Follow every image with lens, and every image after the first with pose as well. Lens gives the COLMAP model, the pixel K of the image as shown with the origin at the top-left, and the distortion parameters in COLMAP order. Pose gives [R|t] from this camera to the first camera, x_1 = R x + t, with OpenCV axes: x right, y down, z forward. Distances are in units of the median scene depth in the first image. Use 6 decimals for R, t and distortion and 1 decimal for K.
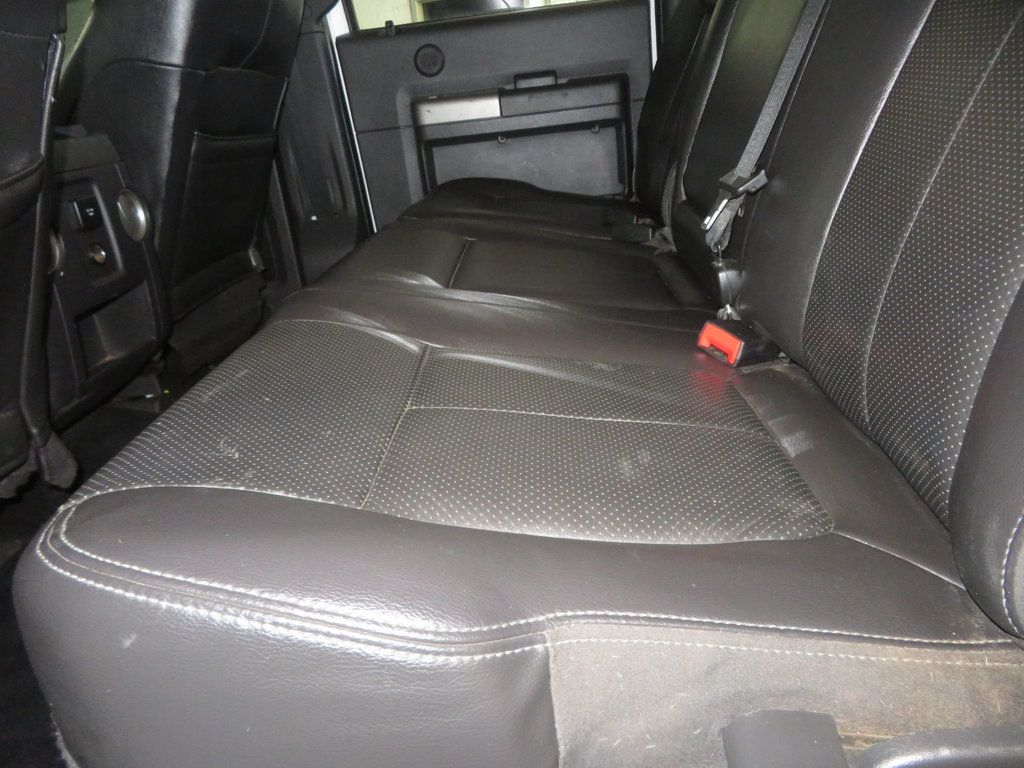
lens RADIAL K [[732.5, 0, 510.3], [0, 732.5, 386.8], [0, 0, 1]] dist [-0.001846, 0.008070]
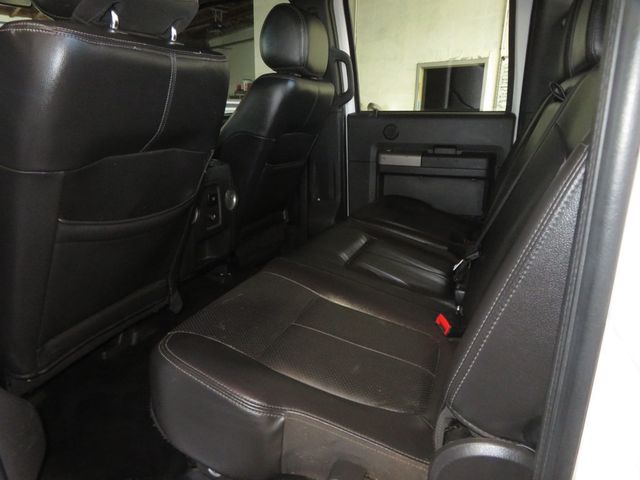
lens RADIAL K [[457.8, 0, 323.0], [0, 457.8, 238.8], [0, 0, 1]] dist [-0.001846, 0.008070]
pose [[0.941608, 0.190588, -0.277581, 0.256861], [-0.215296, 0.974633, -0.061136, -0.135332], [0.258888, 0.117328, 0.958755, -0.407695]]
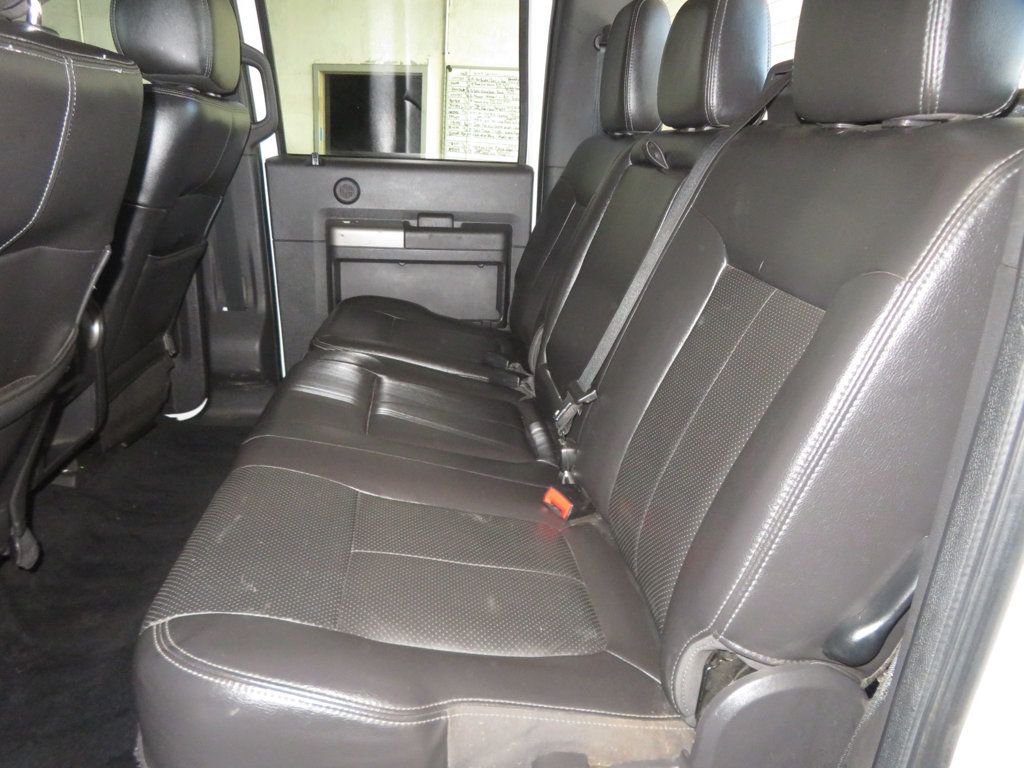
lens RADIAL K [[732.5, 0, 507.7], [0, 732.5, 382.6], [0, 0, 1]] dist [-0.001846, 0.008070]
pose [[0.978690, 0.096569, 0.181217, -0.095709], [-0.082840, 0.993194, -0.081873, -0.157535], [-0.187890, 0.065116, 0.980029, -0.410178]]
